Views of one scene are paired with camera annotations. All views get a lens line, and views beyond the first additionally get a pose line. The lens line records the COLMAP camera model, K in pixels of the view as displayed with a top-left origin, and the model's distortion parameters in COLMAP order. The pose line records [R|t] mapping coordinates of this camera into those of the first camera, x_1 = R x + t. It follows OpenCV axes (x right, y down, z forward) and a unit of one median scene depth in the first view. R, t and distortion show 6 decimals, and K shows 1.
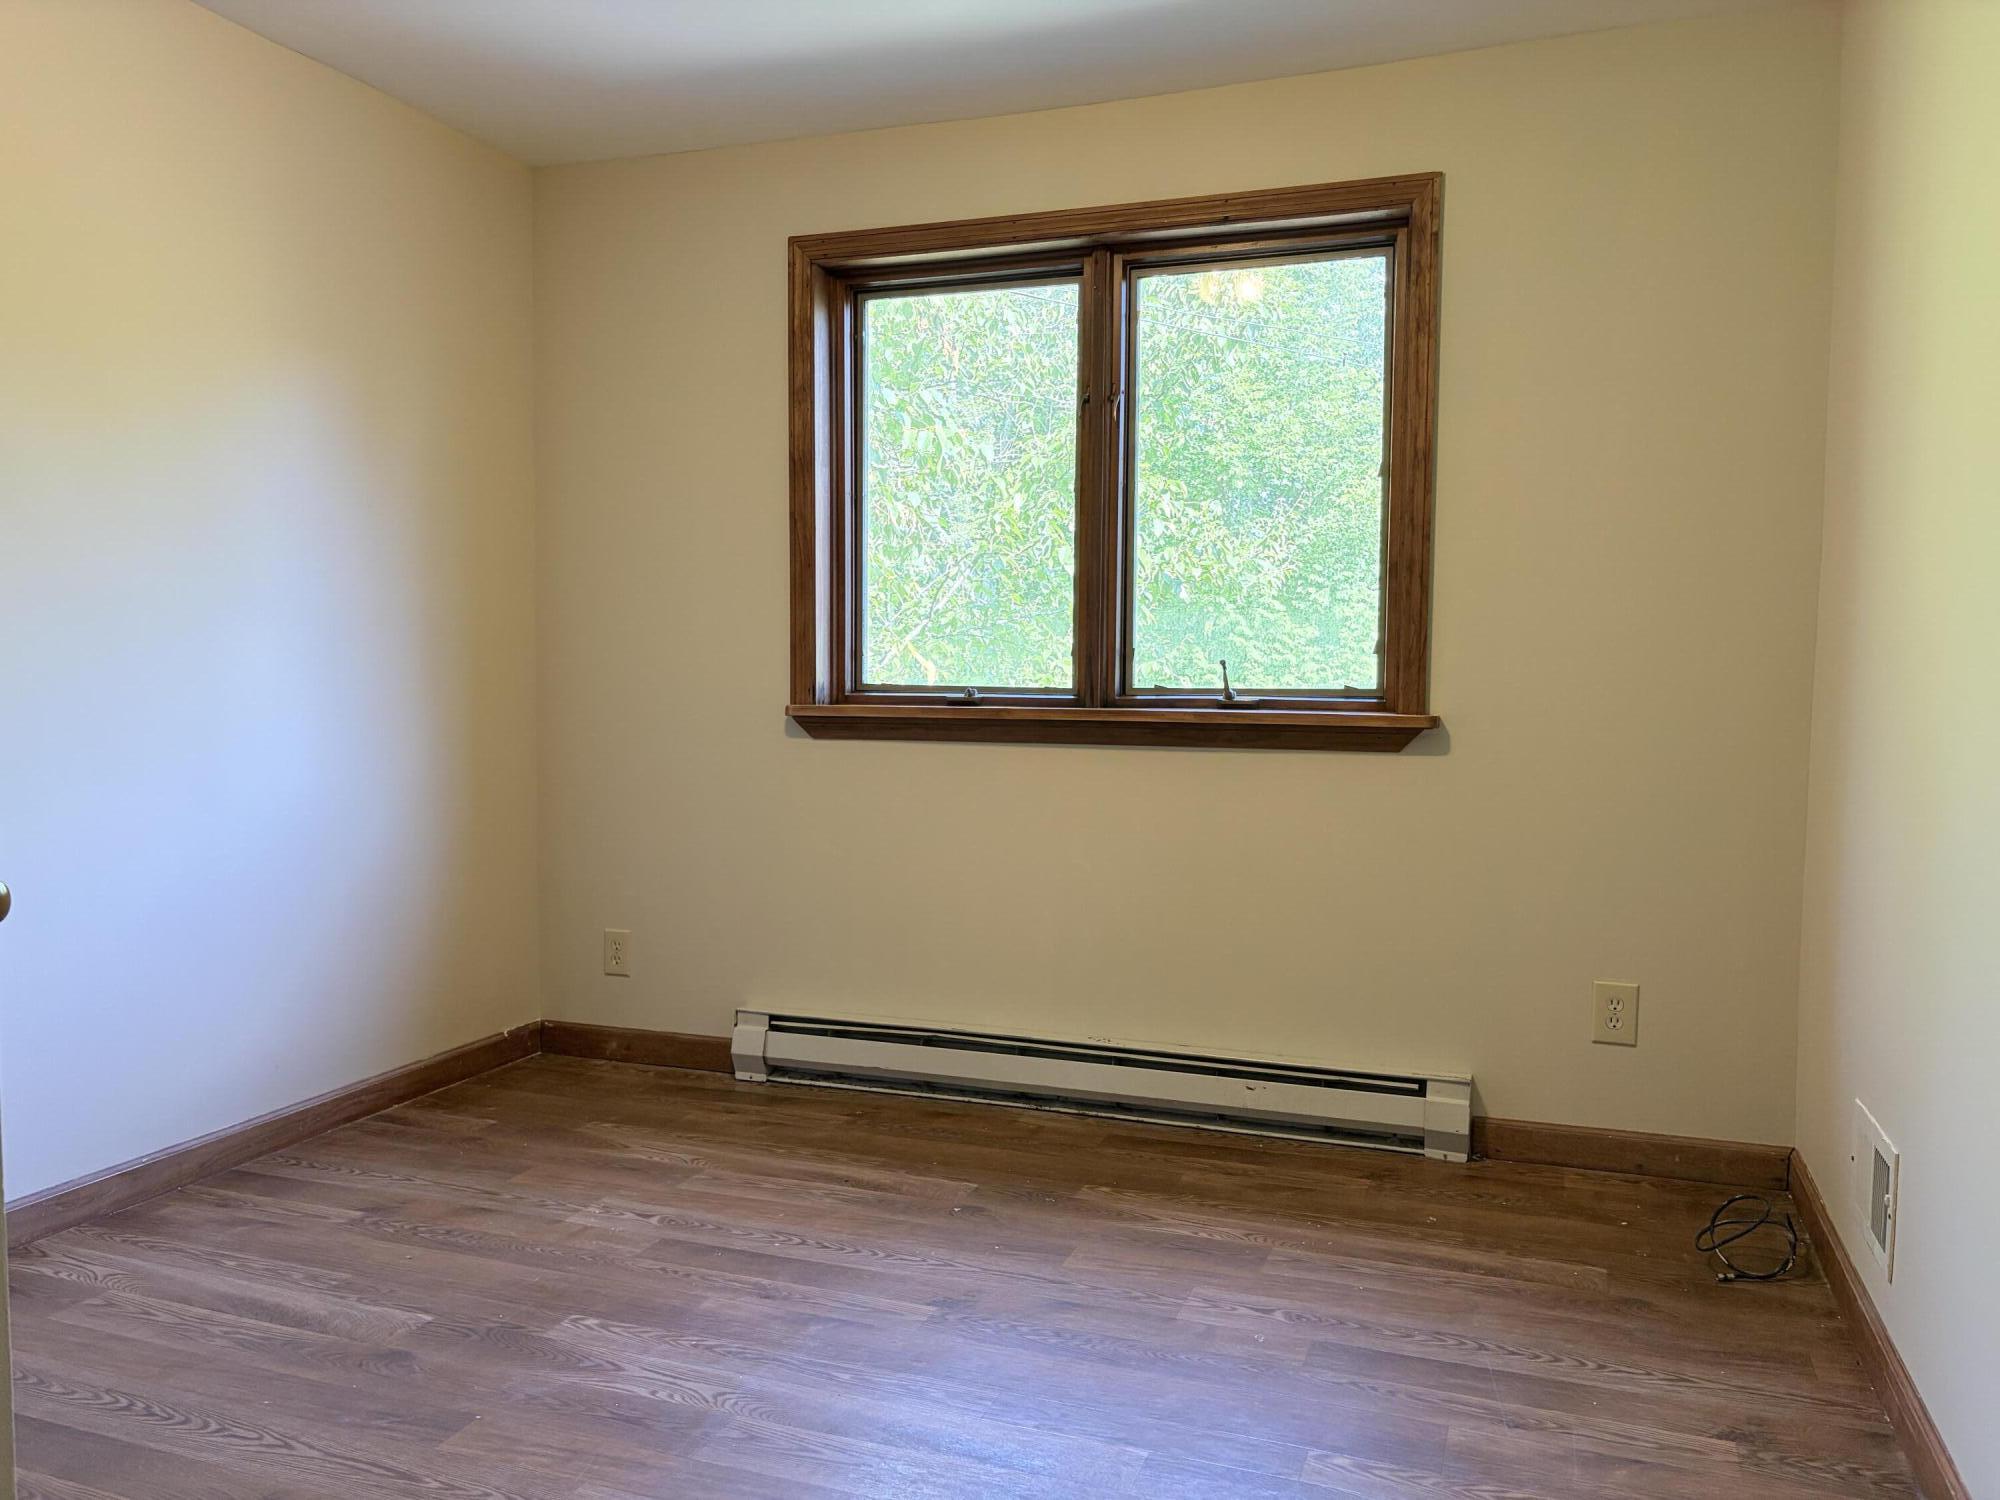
lens RADIAL K [[1517.7, 0, 1000.4], [0, 1517.7, 744.5], [0, 0, 1]] dist [0.039581, -0.035805]
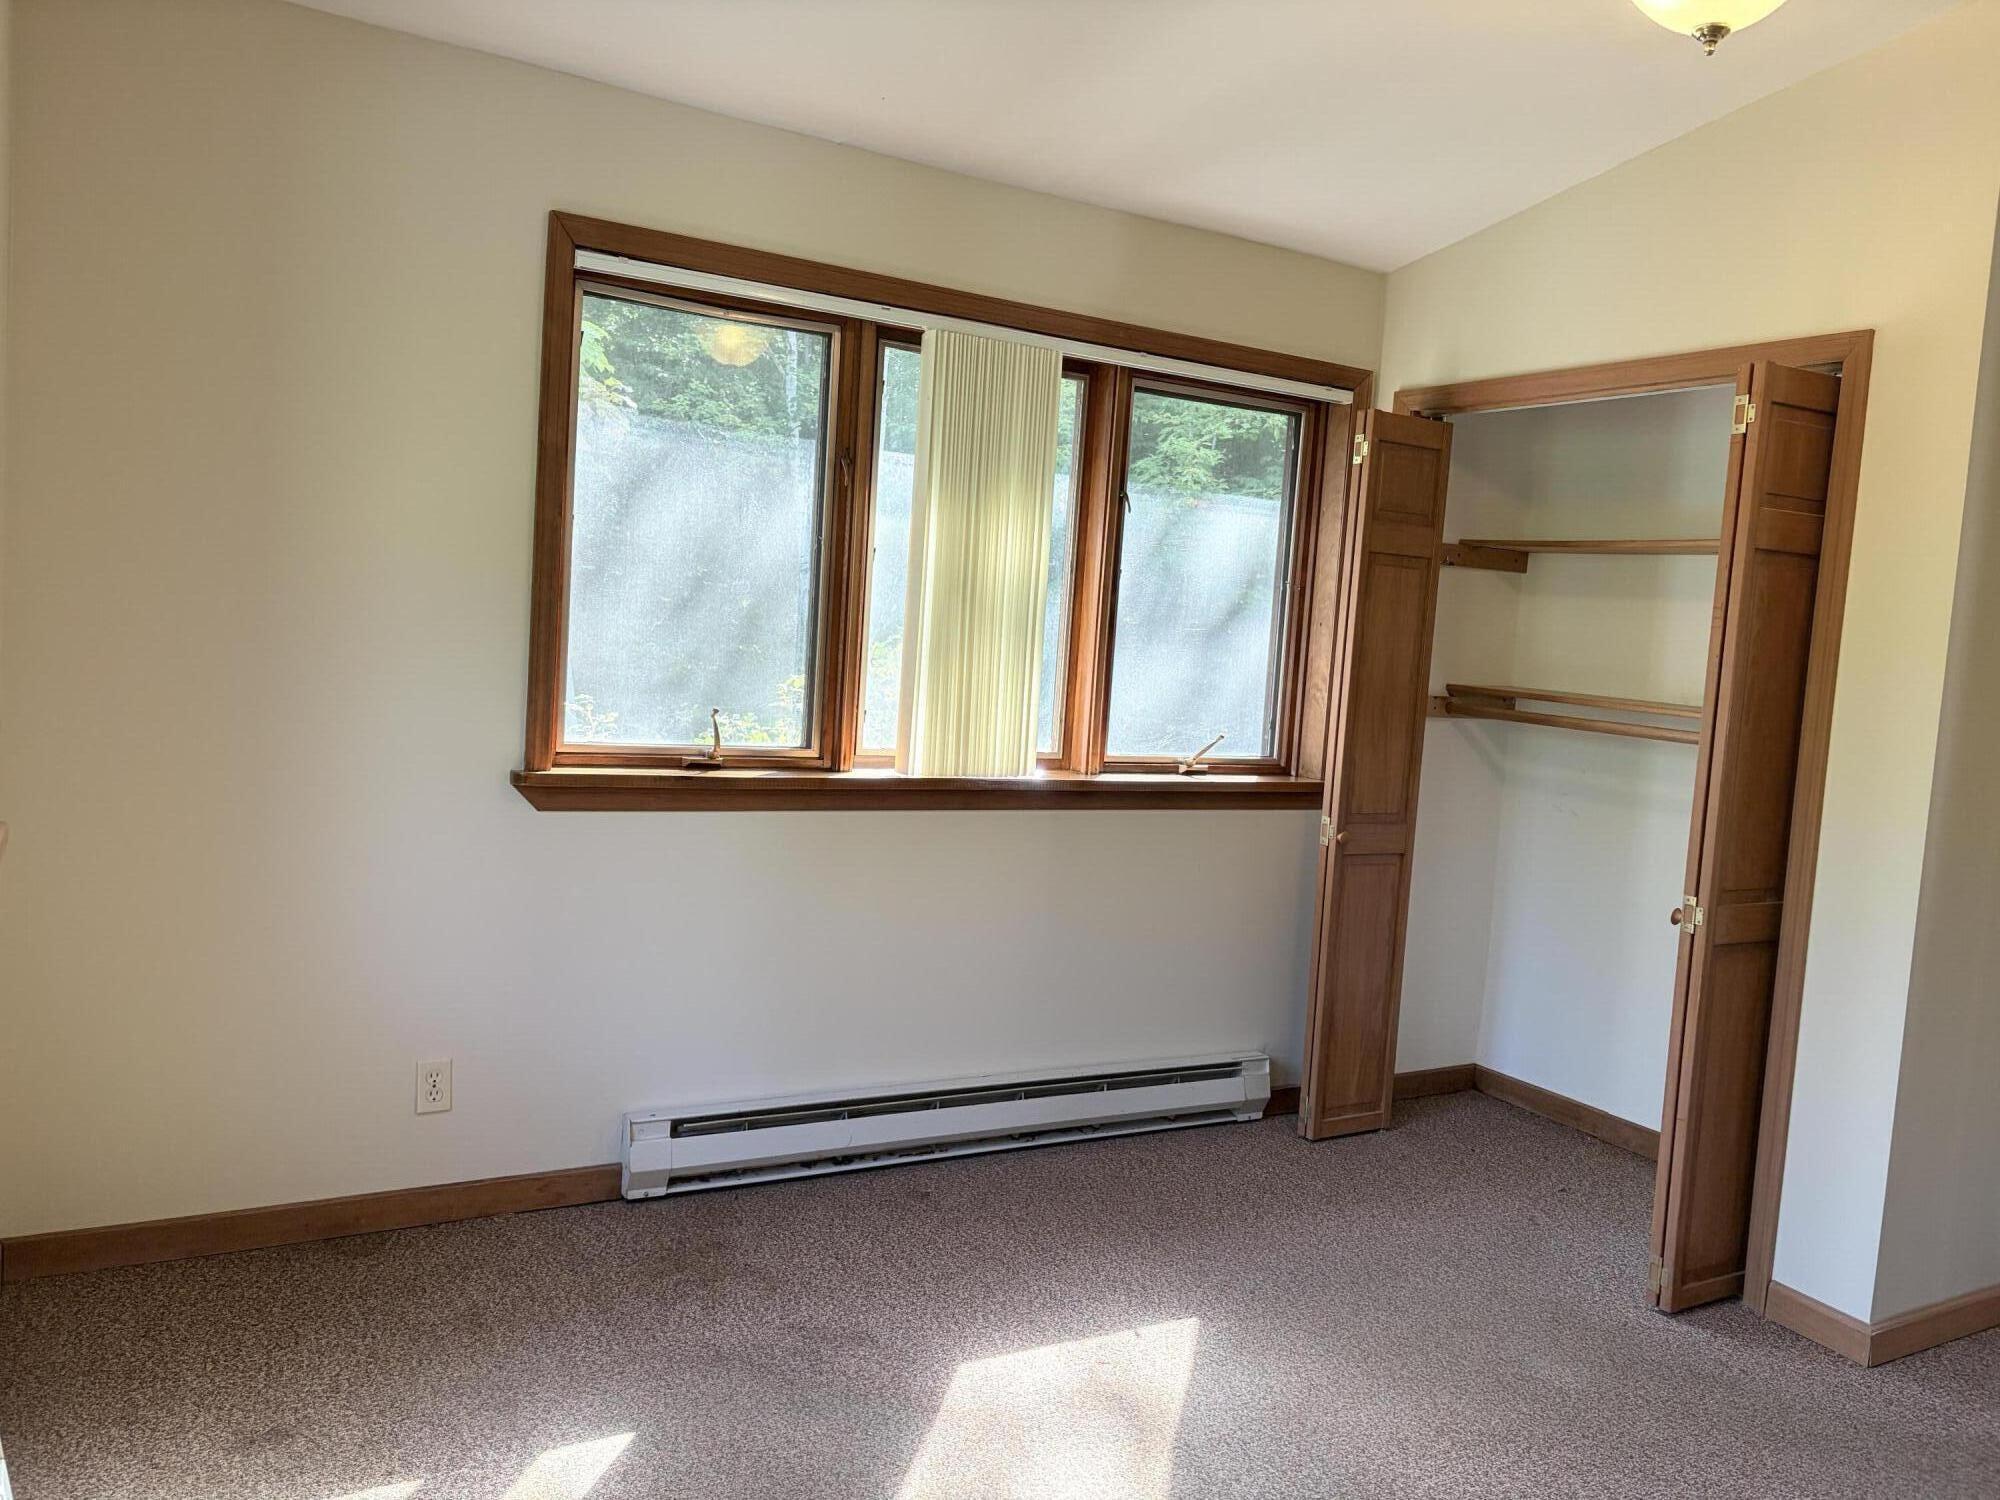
lens RADIAL K [[1517.7, 0, 978.8], [0, 1517.7, 746.7], [0, 0, 1]] dist [0.039581, -0.035805]
pose [[0.642571, 0.002160, 0.766223, -0.680463], [0.012686, 0.999829, -0.013457, -0.026121], [-0.766121, 0.018368, 0.642433, 0.266662]]
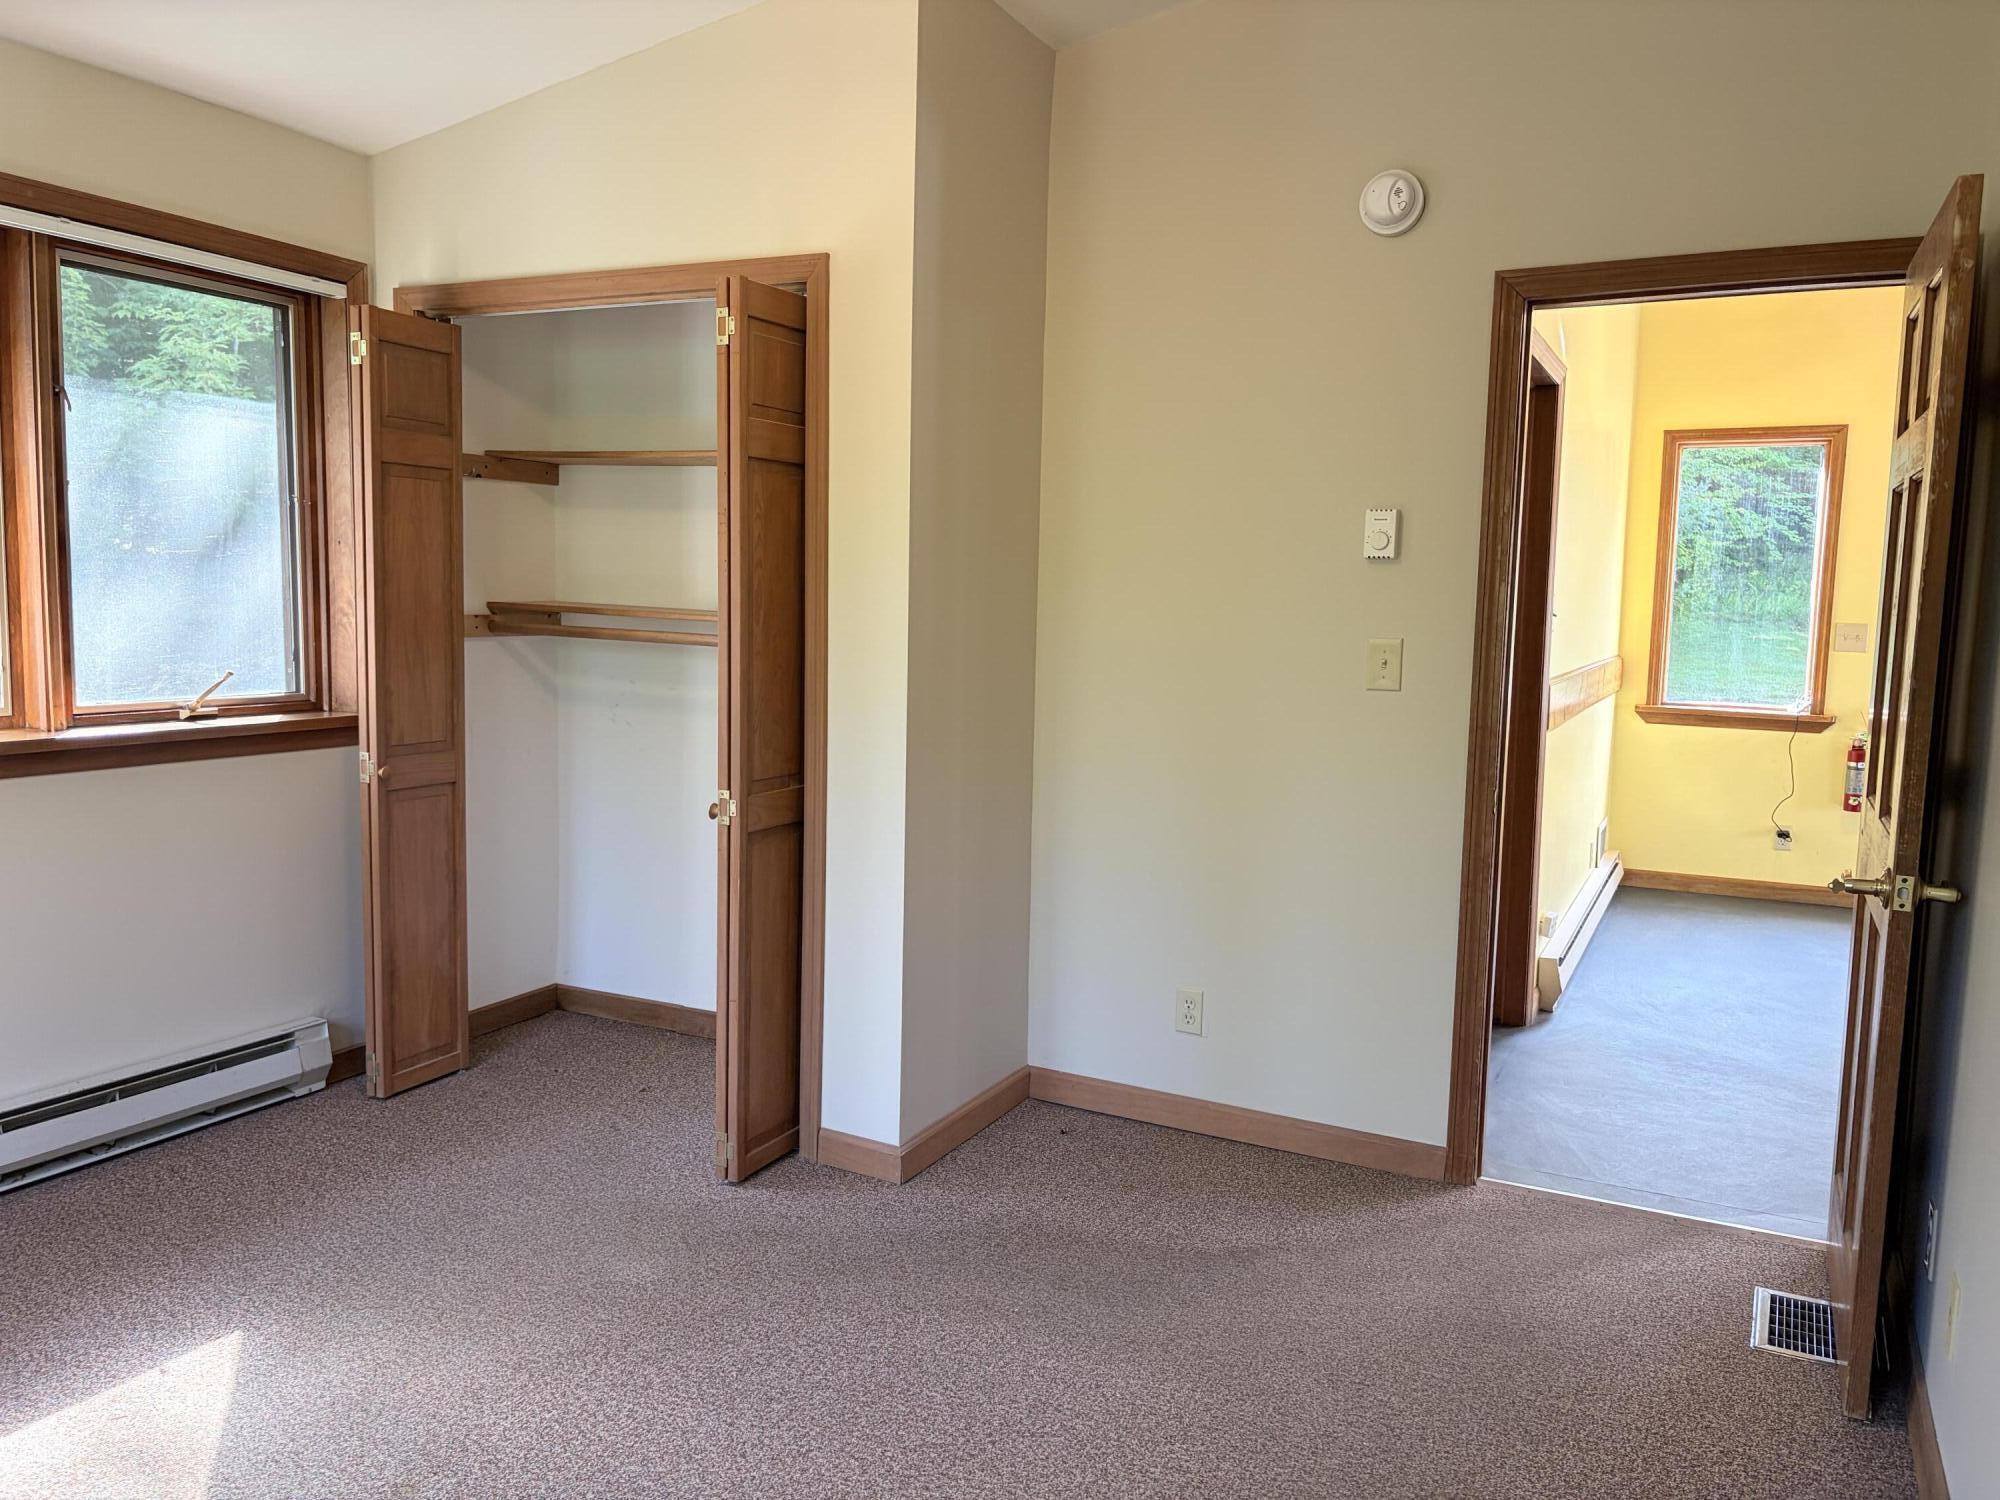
lens RADIAL K [[1517.7, 0, 987.9], [0, 1517.7, 747.1], [0, 0, 1]] dist [0.039581, -0.035805]
pose [[0.122057, -0.078653, 0.989402, -0.634693], [0.093550, 0.993329, 0.067424, -0.020517], [-0.988105, 0.084329, 0.128601, 0.242733]]
